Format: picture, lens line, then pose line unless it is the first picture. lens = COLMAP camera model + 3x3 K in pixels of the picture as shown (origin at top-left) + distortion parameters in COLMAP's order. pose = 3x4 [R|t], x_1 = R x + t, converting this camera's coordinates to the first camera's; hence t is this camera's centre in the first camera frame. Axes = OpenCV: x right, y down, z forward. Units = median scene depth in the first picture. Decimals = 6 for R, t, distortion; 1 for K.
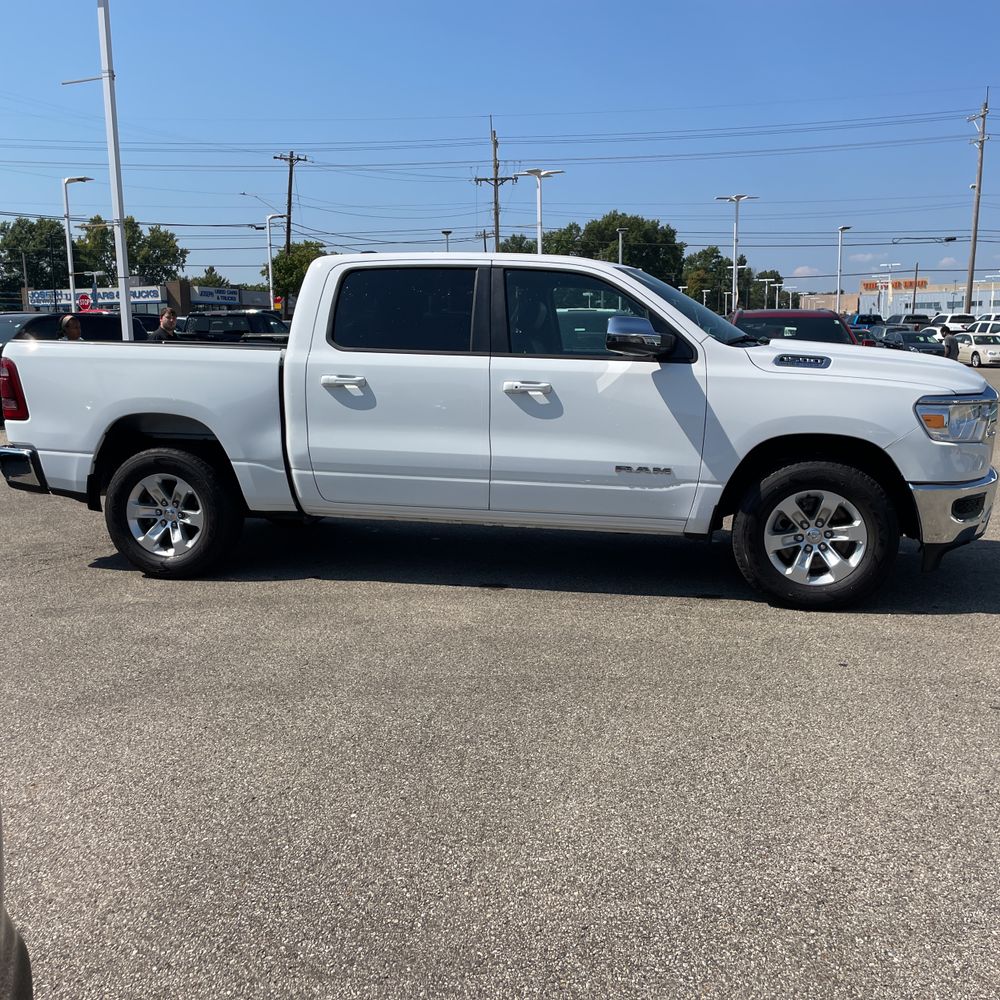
lens RADIAL K [[1006.2, 0, 497.8], [0, 1006.2, 489.1], [0, 0, 1]] dist [0.093699, -0.133073]
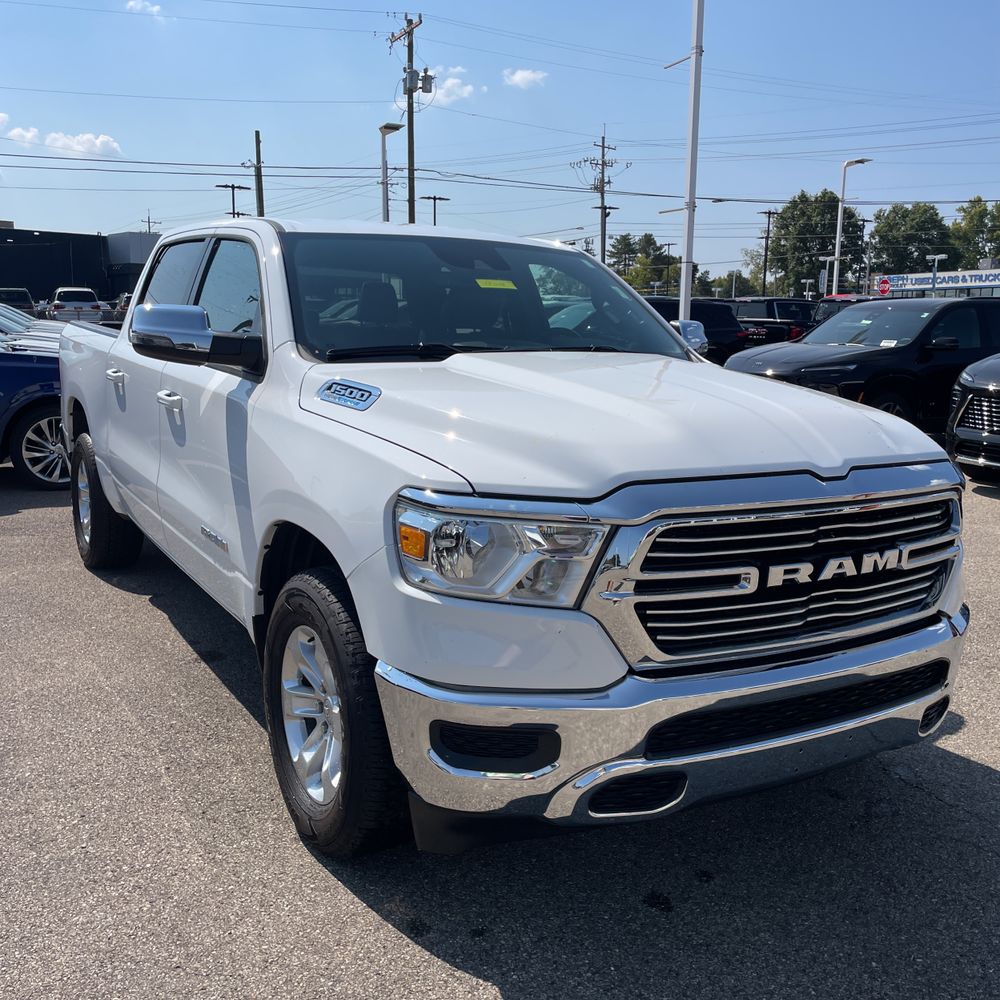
lens RADIAL K [[1009.6, 0, 508.9], [0, 1009.6, 489.0], [0, 0, 1]] dist [0.088217, -0.121701]
pose [[0.695990, 0.139904, -0.704290, 0.674162], [-0.130178, 0.989166, 0.067850, -0.110172], [0.706153, 0.044460, 0.706662, 0.602869]]
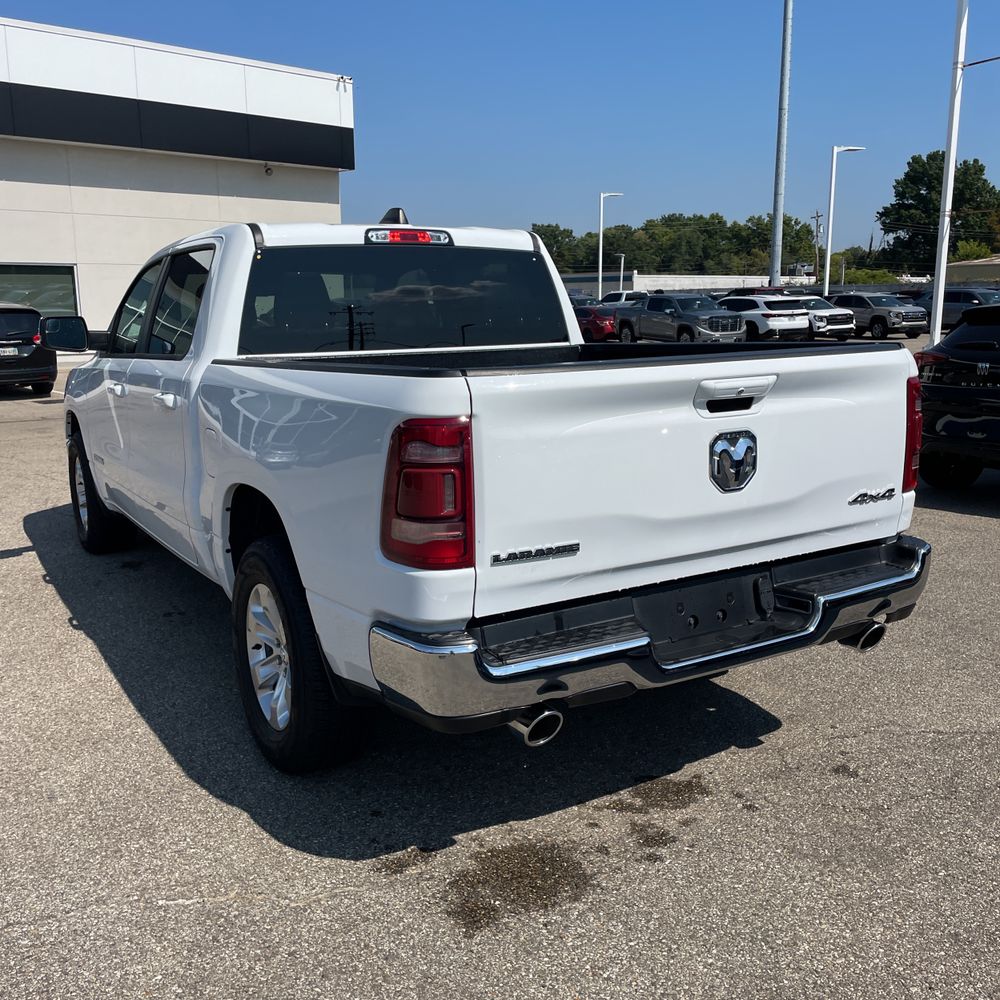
lens RADIAL K [[1009.6, 0, 508.9], [0, 1009.6, 489.0], [0, 0, 1]] dist [0.088217, -0.121701]
pose [[-0.691129, -0.117326, 0.713145, -0.768589], [0.122575, 0.953412, 0.275646, -0.260378], [-0.712261, 0.277921, -0.644549, 1.600642]]
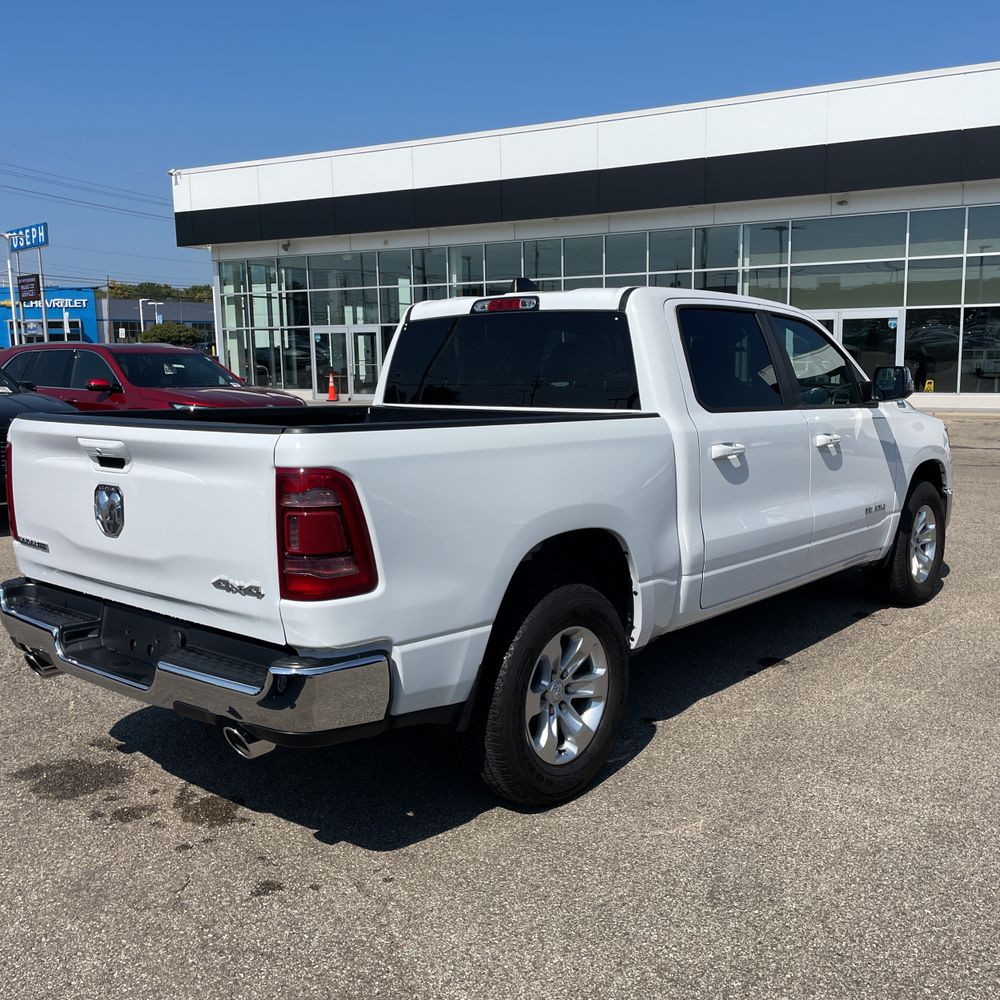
lens RADIAL K [[1009.6, 0, 508.9], [0, 1009.6, 489.0], [0, 0, 1]] dist [0.088217, -0.121701]
pose [[0.470114, -0.115555, 0.875009, -0.887090], [0.138740, 0.988742, 0.056034, -0.139663], [-0.871633, 0.095056, 0.480853, 0.743364]]
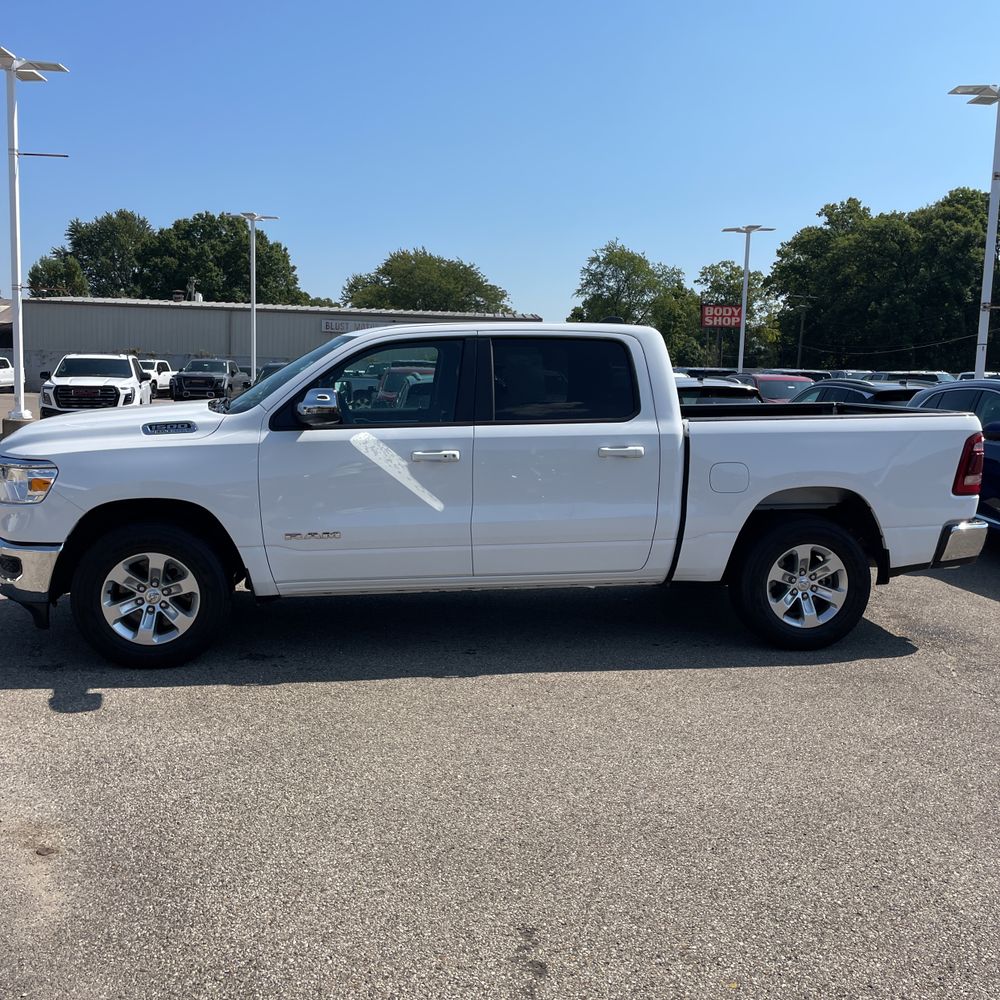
lens RADIAL K [[1009.6, 0, 508.9], [0, 1009.6, 489.0], [0, 0, 1]] dist [0.088217, -0.121701]
pose [[-0.932408, 0.030102, -0.360151, 0.376015], [-0.066719, 0.965060, 0.253392, -0.354005], [0.355195, 0.260294, -0.897822, 2.127979]]
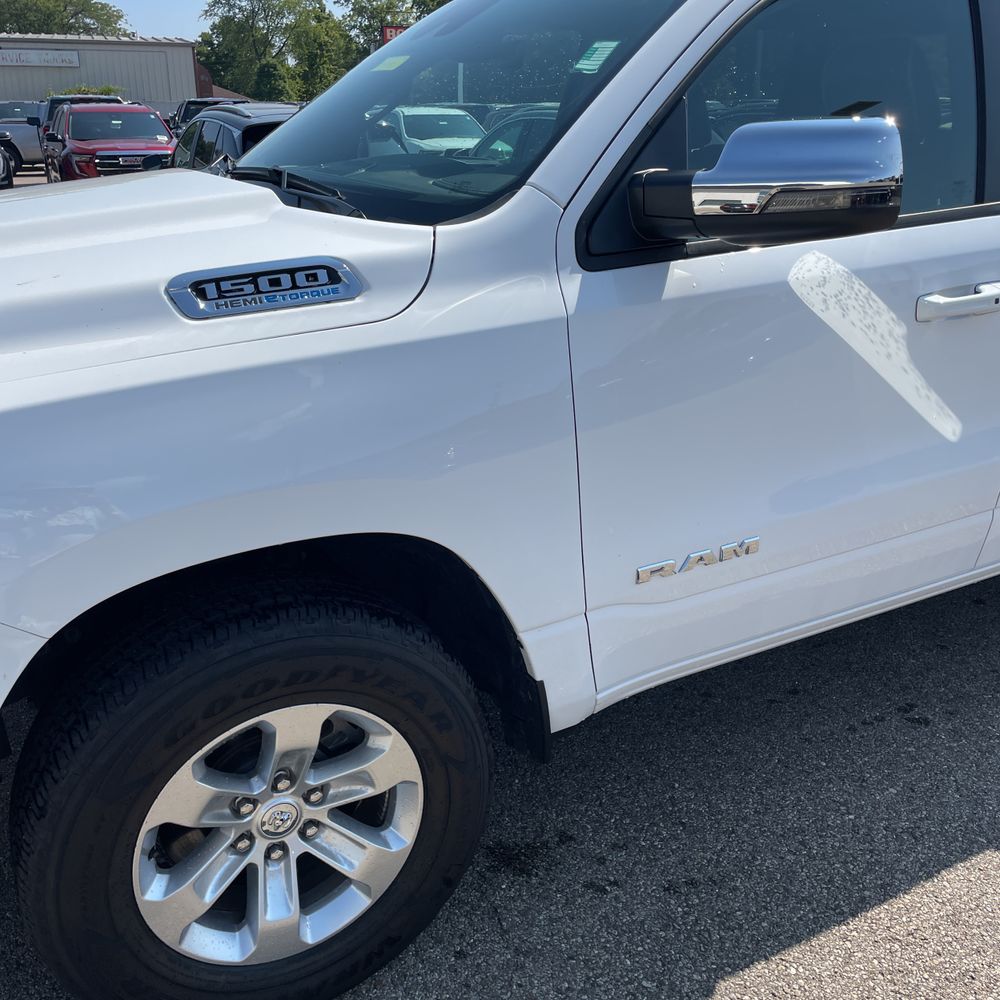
lens RADIAL K [[1006.2, 0, 497.8], [0, 1006.2, 489.1], [0, 0, 1]] dist [0.093699, -0.133073]
pose [[-0.755216, 0.238526, -0.610536, 0.458735], [-0.084225, 0.888405, 0.451268, -0.230264], [0.650042, 0.392227, -0.650847, 1.403231]]
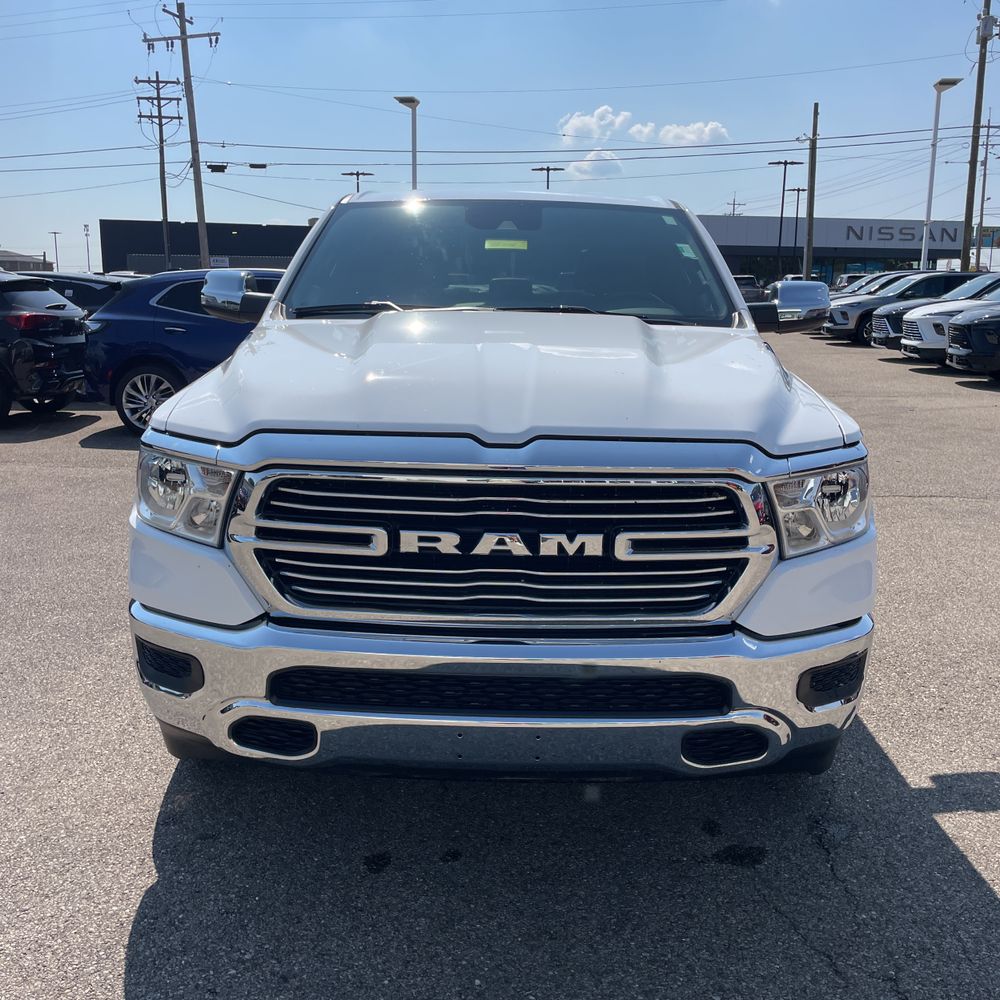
lens RADIAL K [[1009.6, 0, 508.9], [0, 1009.6, 489.0], [0, 0, 1]] dist [0.088217, -0.121701]
pose [[0.212450, 0.200633, -0.956353, 0.836661], [-0.159238, 0.972721, 0.168692, -0.151868], [0.964110, 0.116449, 0.238603, 0.910000]]
